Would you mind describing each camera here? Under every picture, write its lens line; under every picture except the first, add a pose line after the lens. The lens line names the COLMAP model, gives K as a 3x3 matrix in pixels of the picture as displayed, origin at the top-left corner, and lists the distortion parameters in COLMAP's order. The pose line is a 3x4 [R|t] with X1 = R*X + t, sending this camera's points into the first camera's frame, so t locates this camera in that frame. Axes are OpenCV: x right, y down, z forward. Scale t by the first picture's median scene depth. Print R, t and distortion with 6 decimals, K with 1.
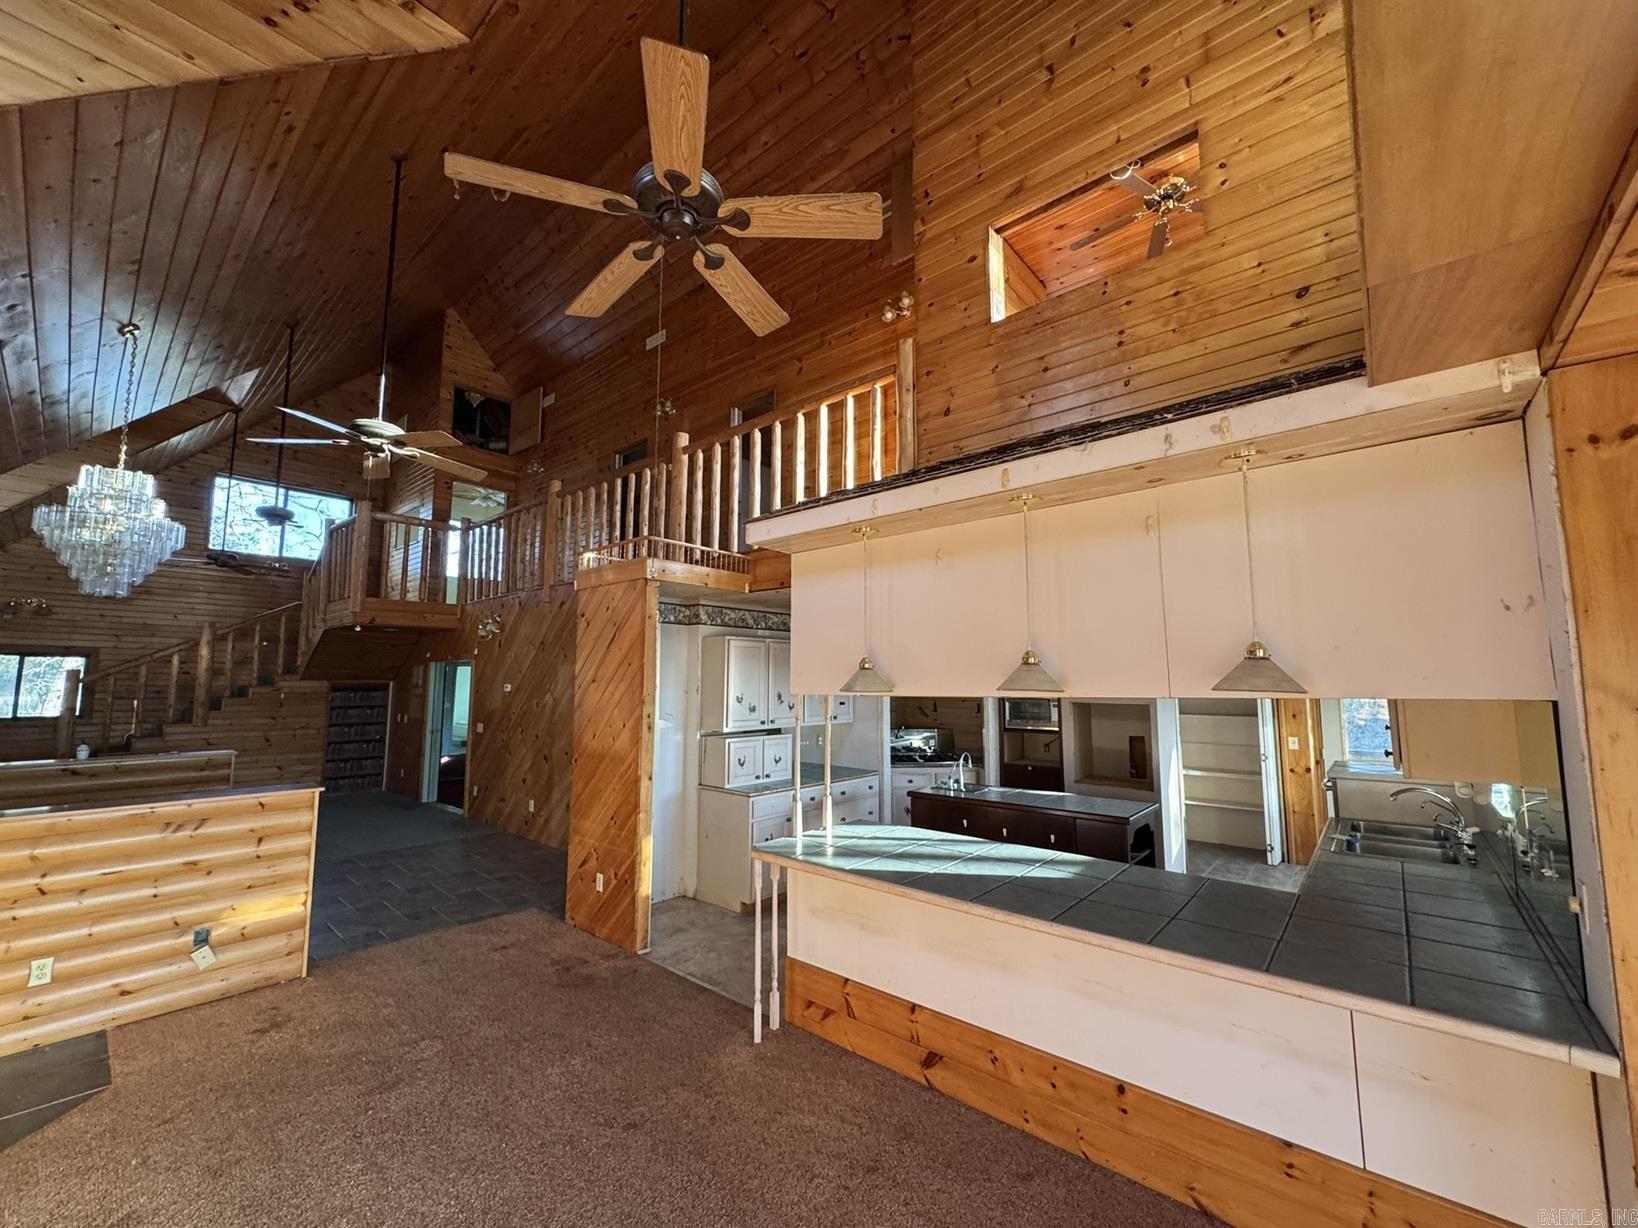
lens RADIAL K [[654.1, 0, 814.2], [0, 654.1, 619.7], [0, 0, 1]] dist [-0.001758, 0.000053]
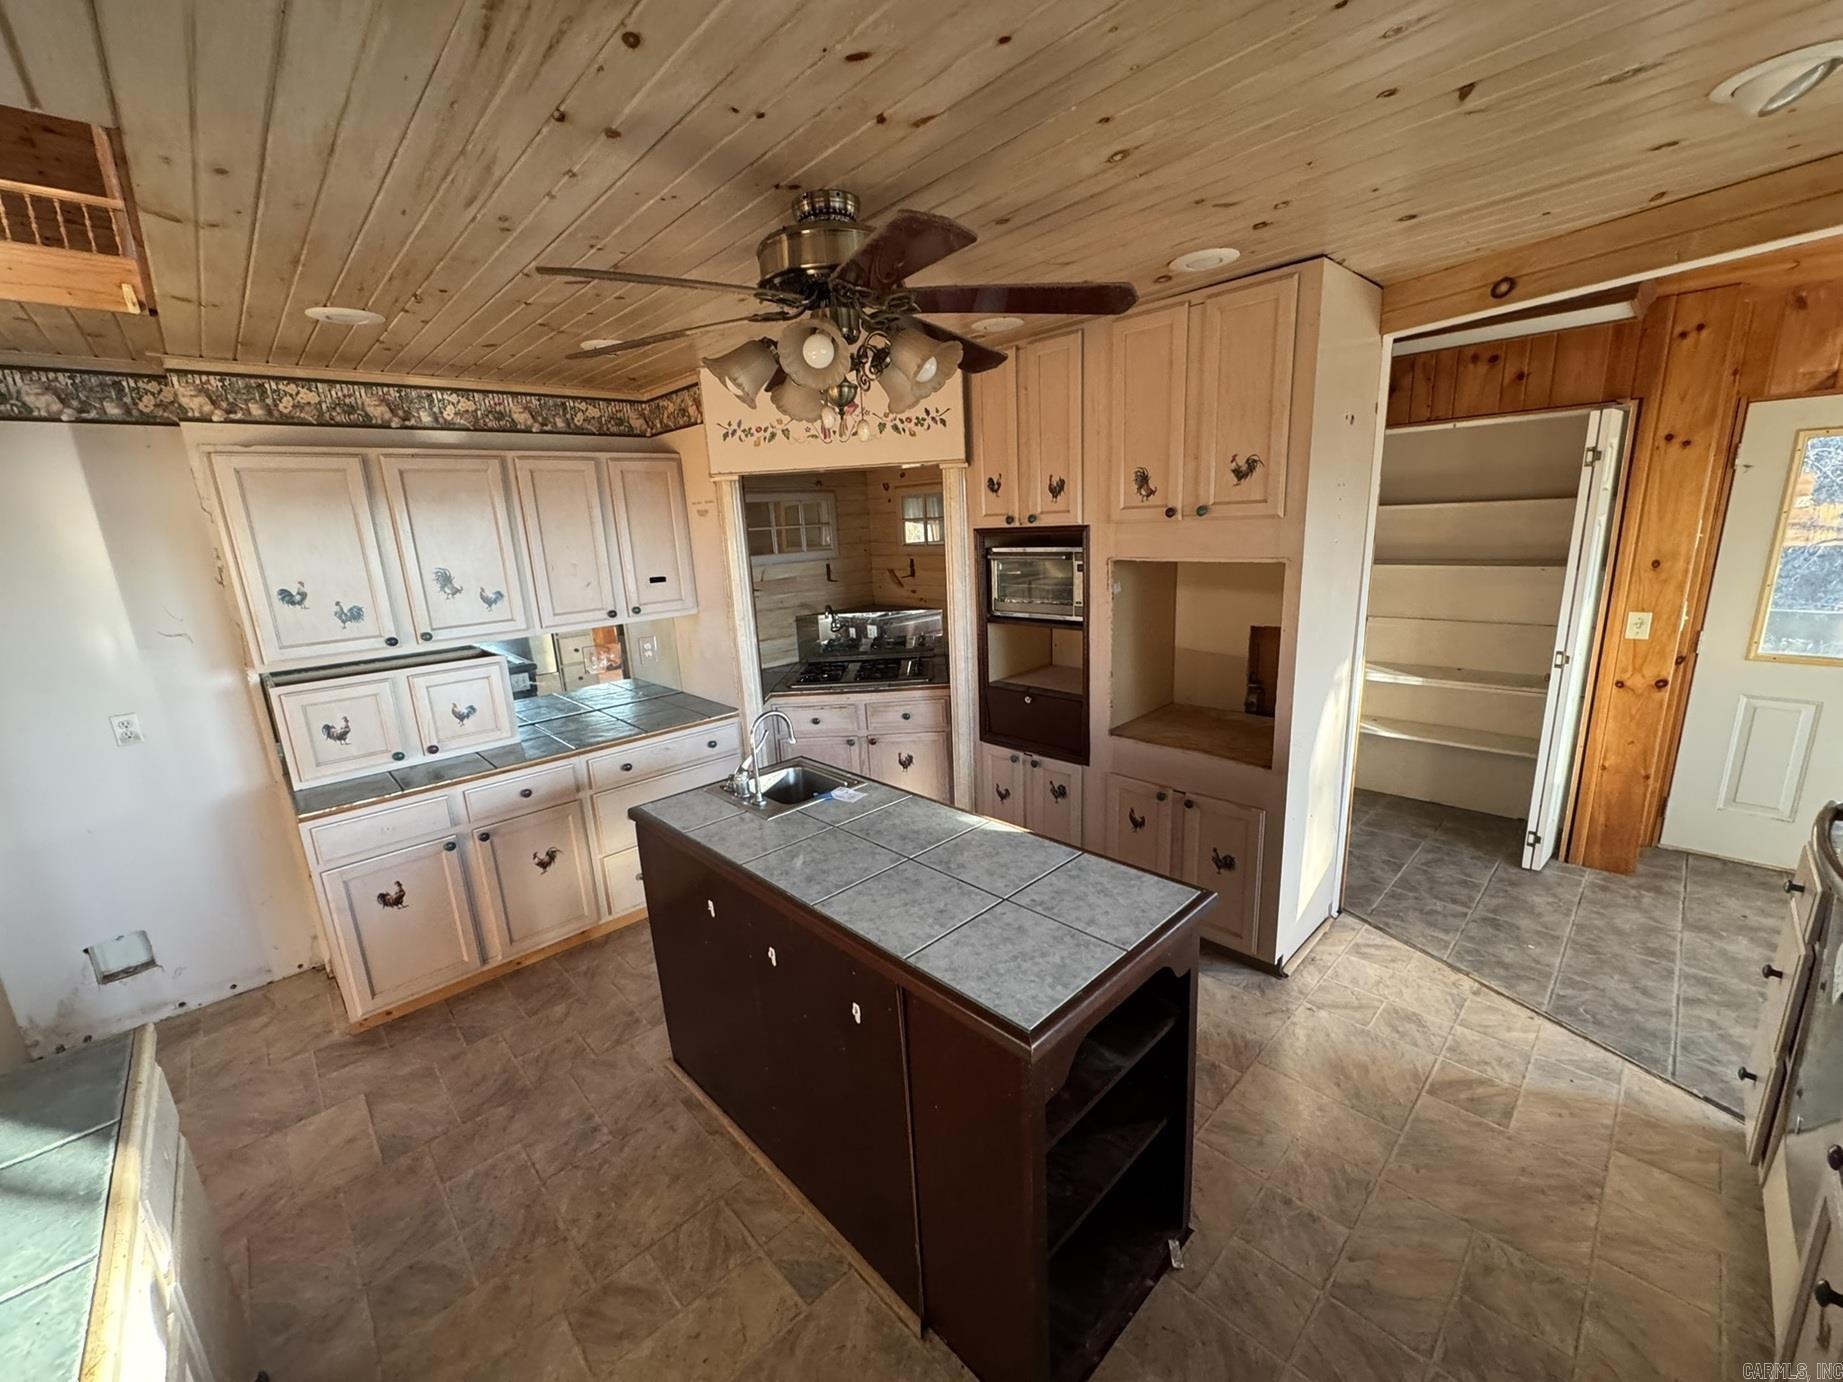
lens RADIAL K [[736.0, 0, 939.1], [0, 736.0, 687.2], [0, 0, 1]] dist [-0.001758, 0.000053]
pose [[0.995216, -0.032860, -0.092012, 0.377582], [0.061093, 0.944224, 0.323586, 0.049957], [0.076247, -0.327659, 0.941714, 0.589830]]
